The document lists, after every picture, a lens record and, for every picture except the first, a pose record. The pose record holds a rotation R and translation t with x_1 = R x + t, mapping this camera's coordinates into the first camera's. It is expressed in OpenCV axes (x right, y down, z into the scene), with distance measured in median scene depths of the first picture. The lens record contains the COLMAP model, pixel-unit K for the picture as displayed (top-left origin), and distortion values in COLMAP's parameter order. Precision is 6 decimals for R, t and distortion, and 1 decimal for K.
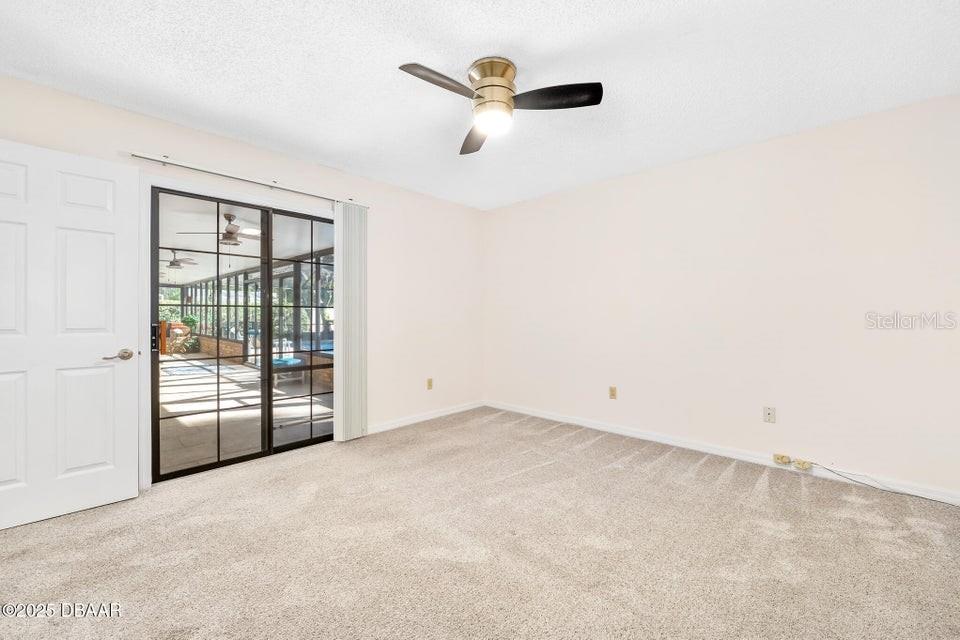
lens RADIAL K [[393.8, 0, 478.4], [0, 393.8, 318.0], [0, 0, 1]] dist [-0.001538, -0.000171]
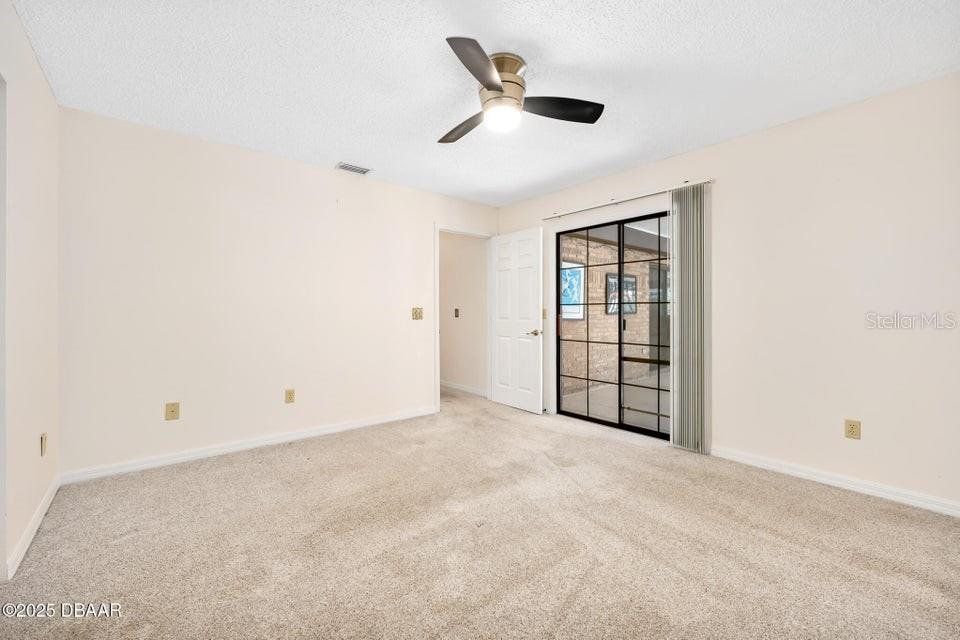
lens RADIAL K [[384.0, 0, 480.4], [0, 384.0, 311.5], [0, 0, 1]] dist [0.000842, 0.000103]
pose [[-0.096671, -0.003535, -0.995310, 0.689232], [-0.009605, 0.999950, -0.002618, 0.002140], [0.995270, 0.009306, -0.096700, 0.711747]]
